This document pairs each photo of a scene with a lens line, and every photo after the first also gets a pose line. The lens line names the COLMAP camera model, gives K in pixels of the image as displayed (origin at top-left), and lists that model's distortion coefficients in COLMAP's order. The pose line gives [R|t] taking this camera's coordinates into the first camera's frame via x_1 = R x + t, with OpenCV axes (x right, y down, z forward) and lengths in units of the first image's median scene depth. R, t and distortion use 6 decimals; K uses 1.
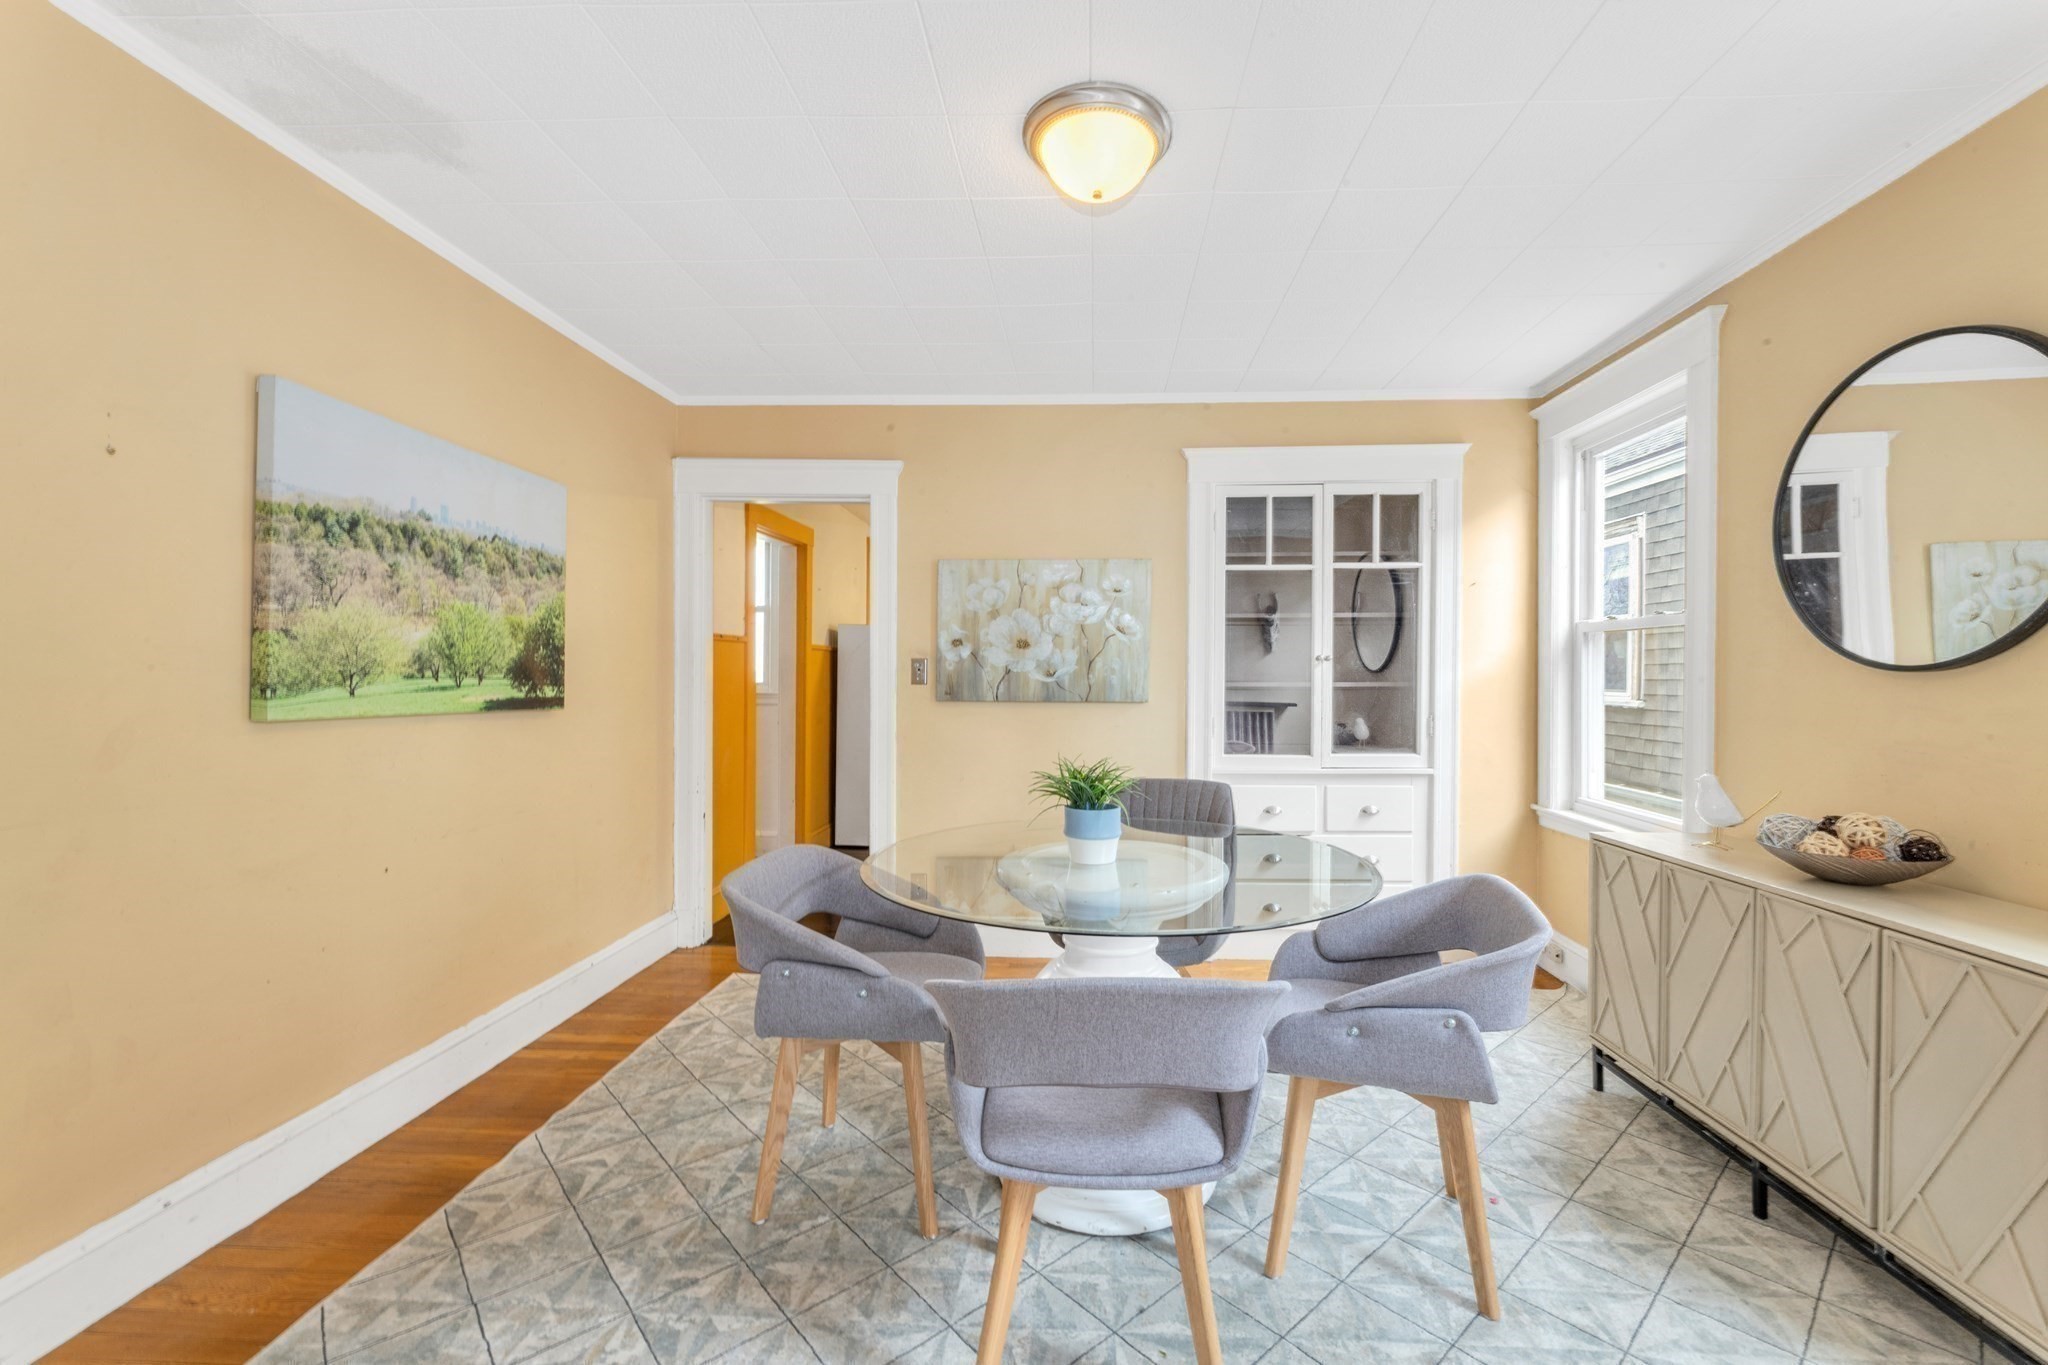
lens RADIAL K [[837.8, 0, 1044.5], [0, 837.8, 681.5], [0, 0, 1]] dist [0.001680, -0.000610]
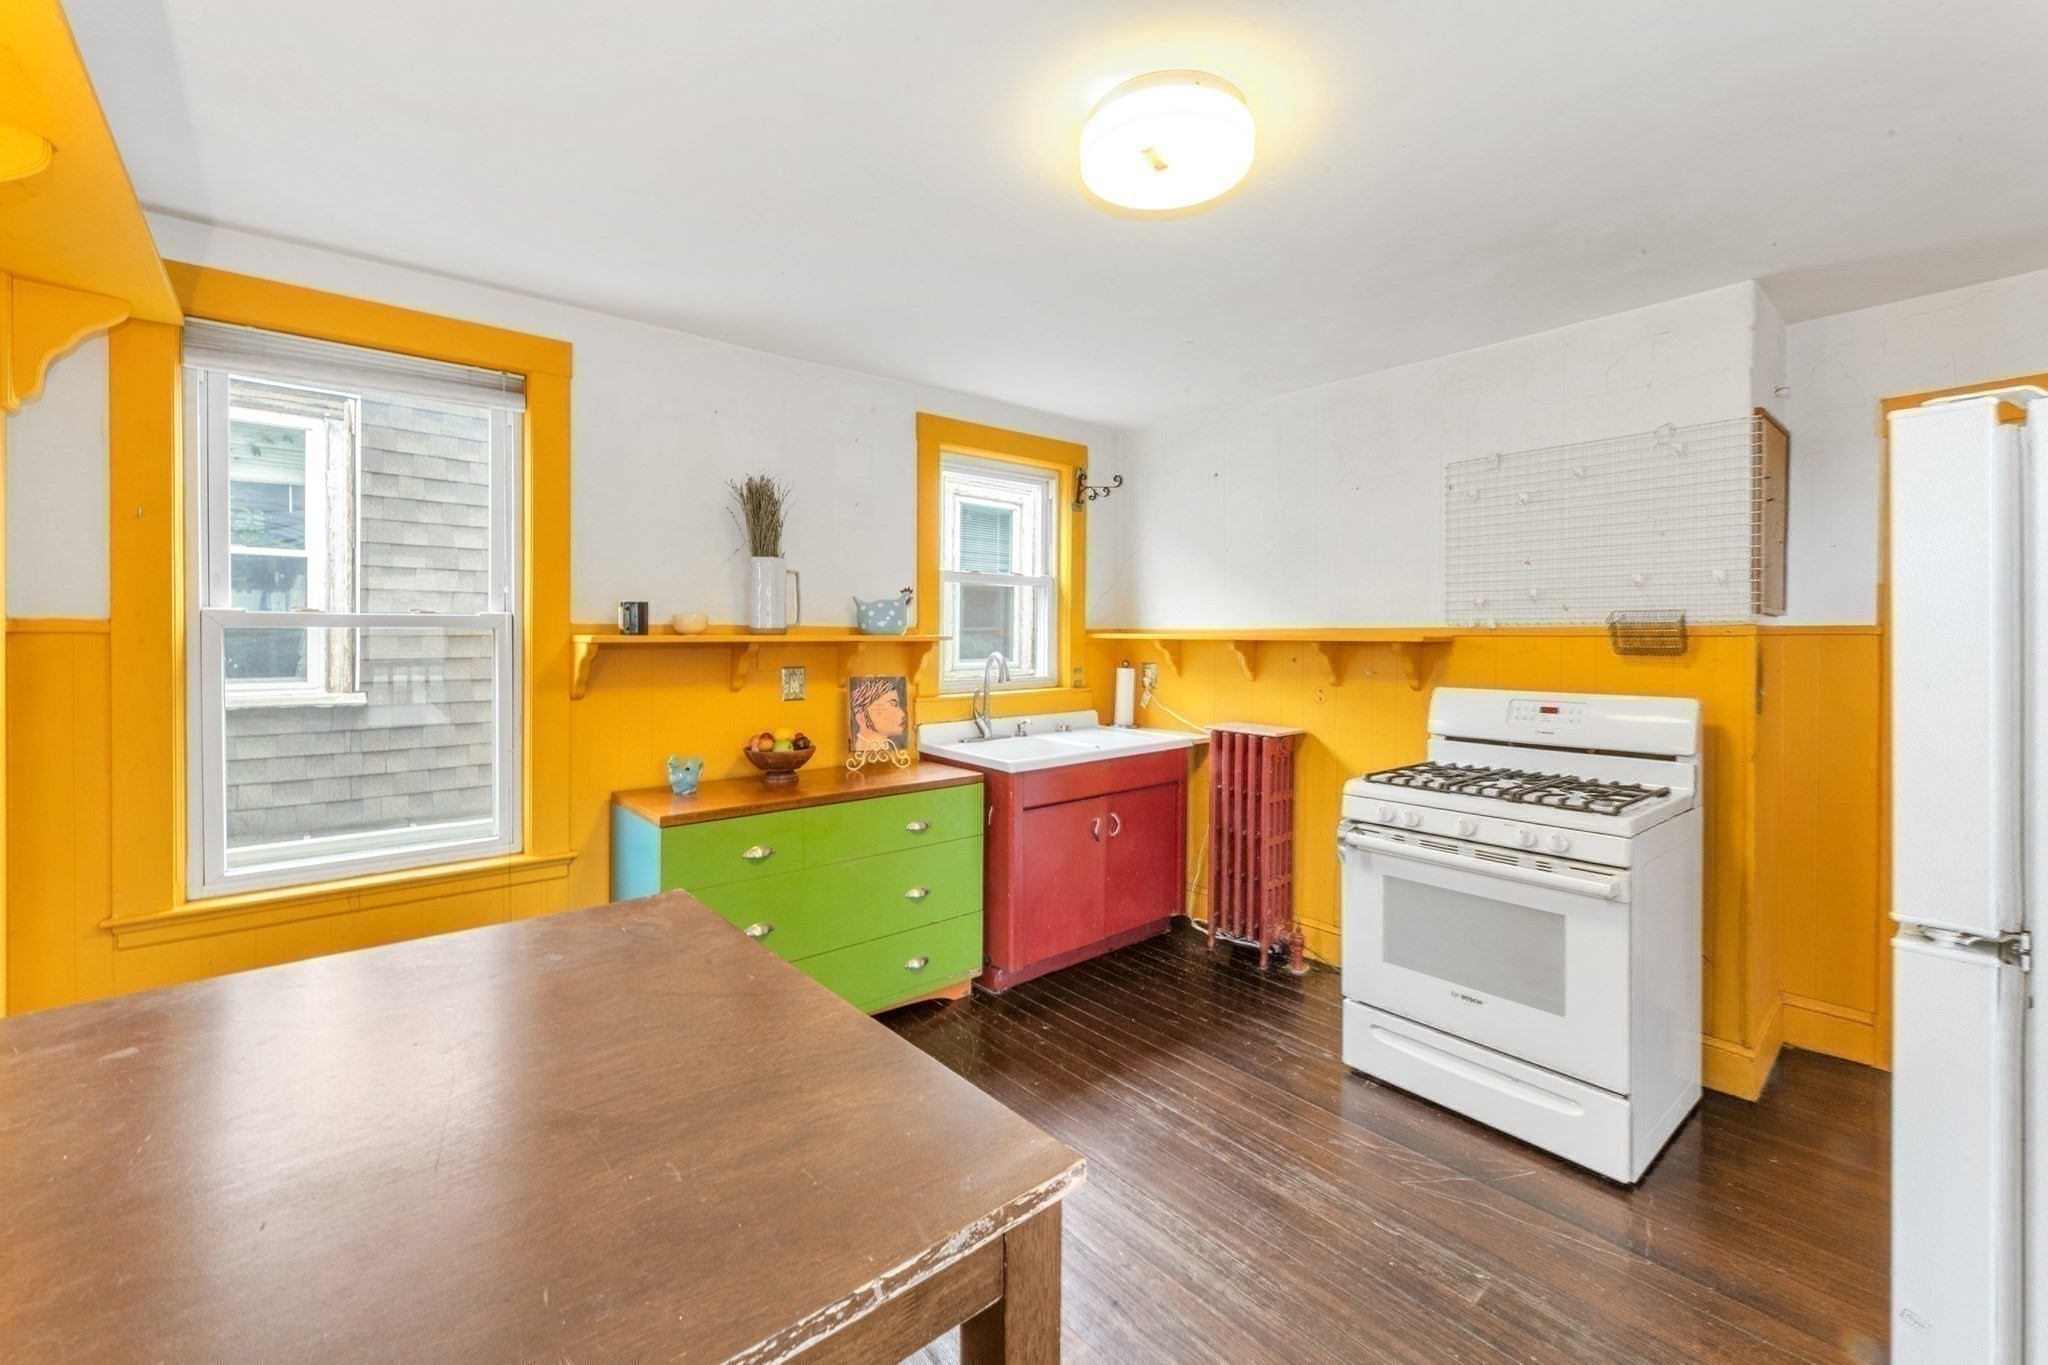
lens RADIAL K [[837.8, 0, 1024.0], [0, 837.8, 641.4], [0, 0, 1]] dist [0.001680, -0.000610]
pose [[-0.682635, -0.012703, 0.730649, -0.196193], [-0.002116, 0.999879, 0.015407, -0.054927], [-0.730756, 0.008972, -0.682579, 2.161862]]
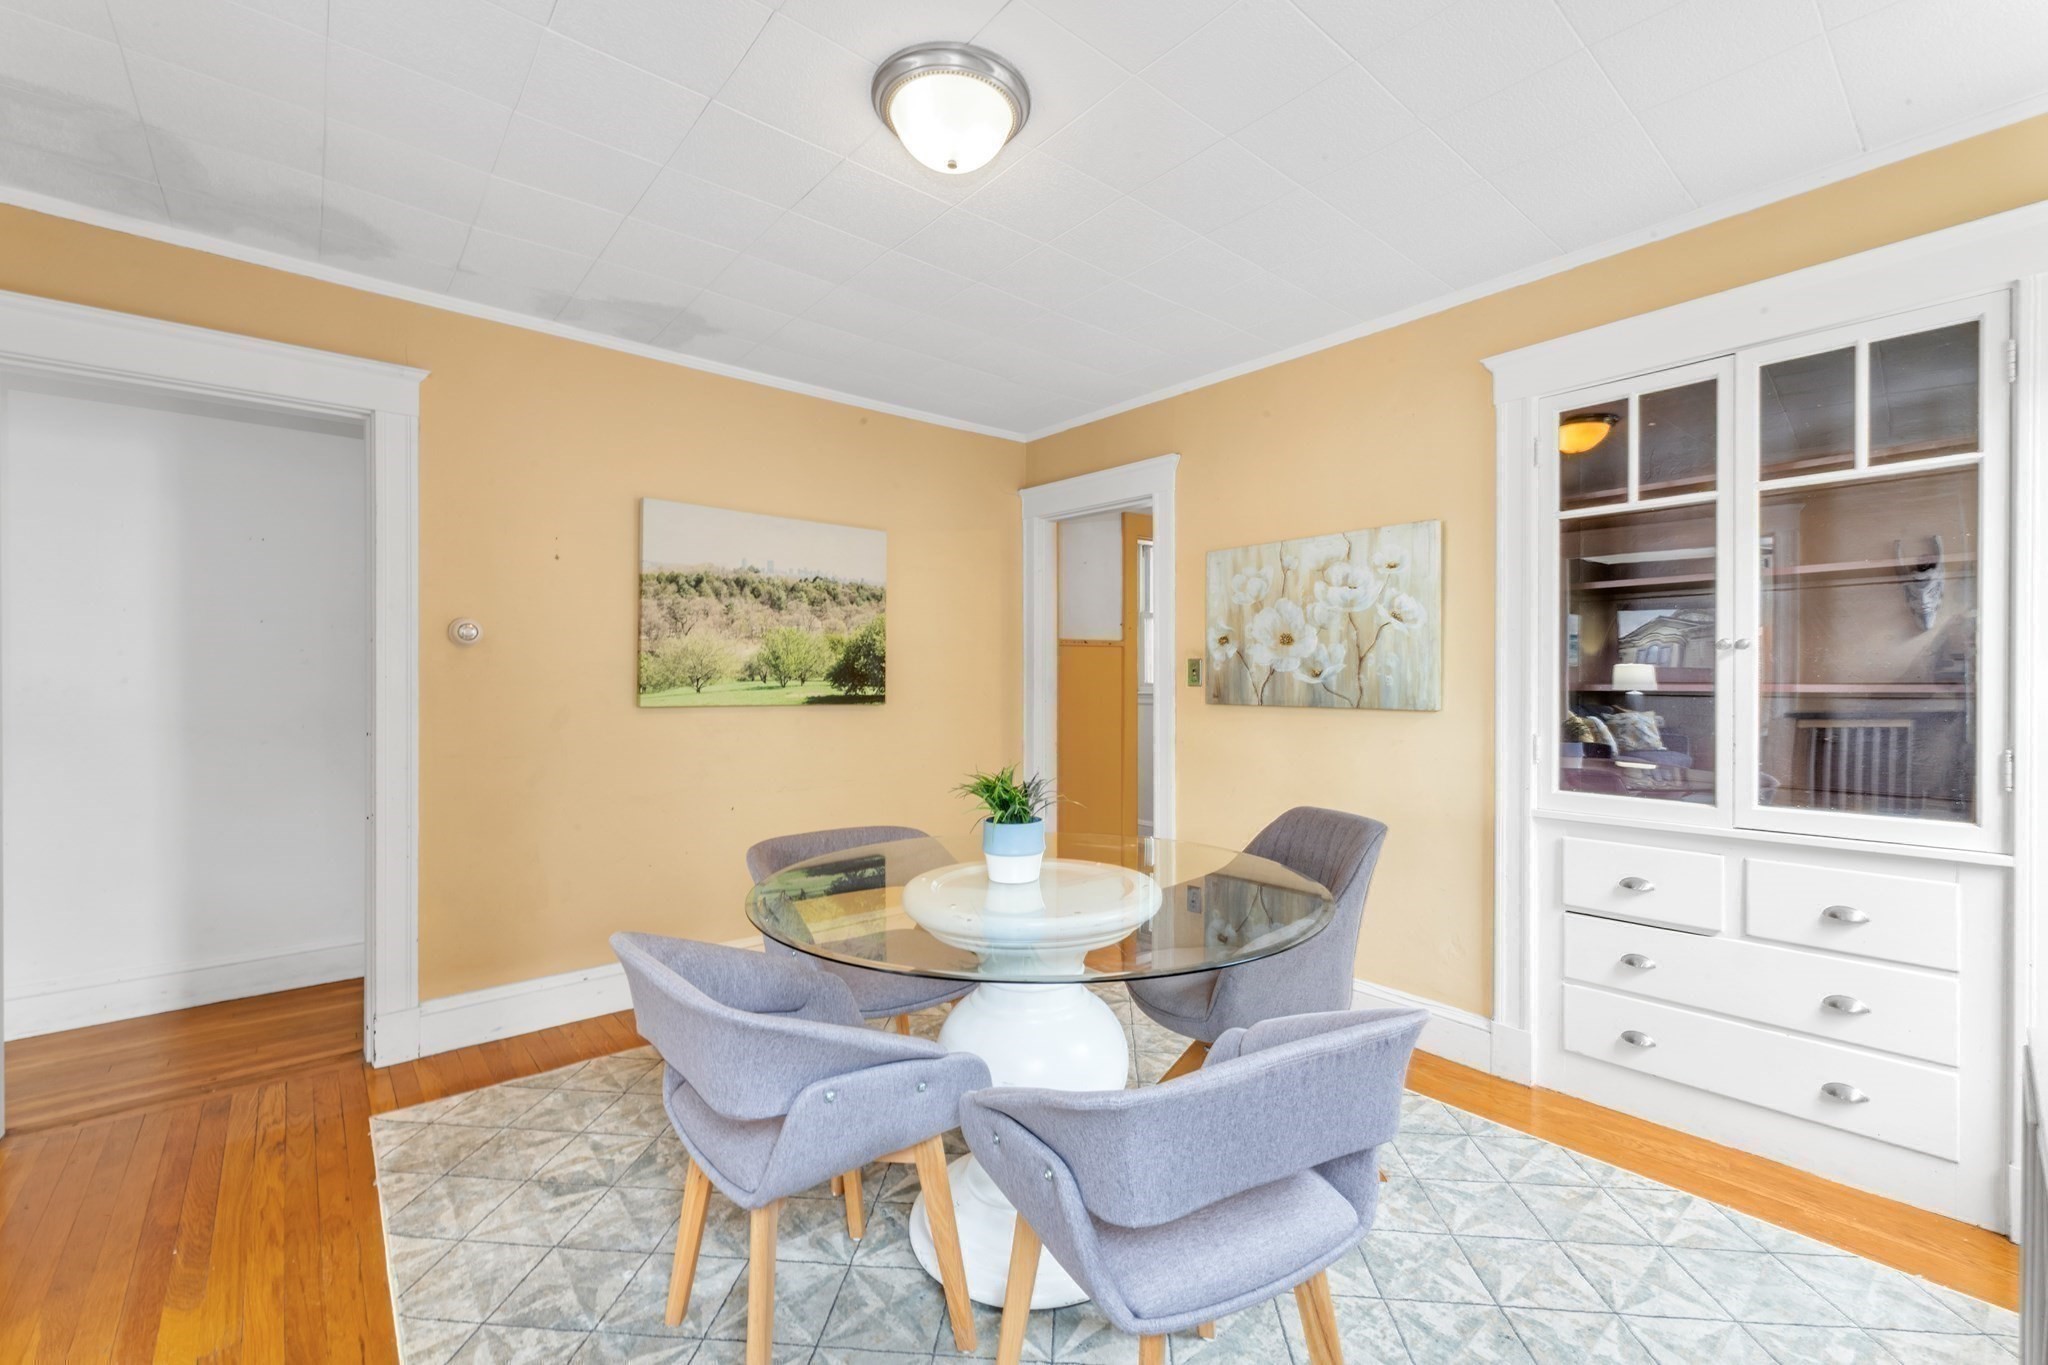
lens RADIAL K [[837.8, 0, 1027.4], [0, 837.8, 678.3], [0, 0, 1]] dist [0.001680, -0.000610]
pose [[0.685964, -0.003551, -0.727627, 0.422051], [0.000196, 0.999989, -0.004695, -0.000802], [0.727636, 0.003078, 0.685957, 0.222652]]
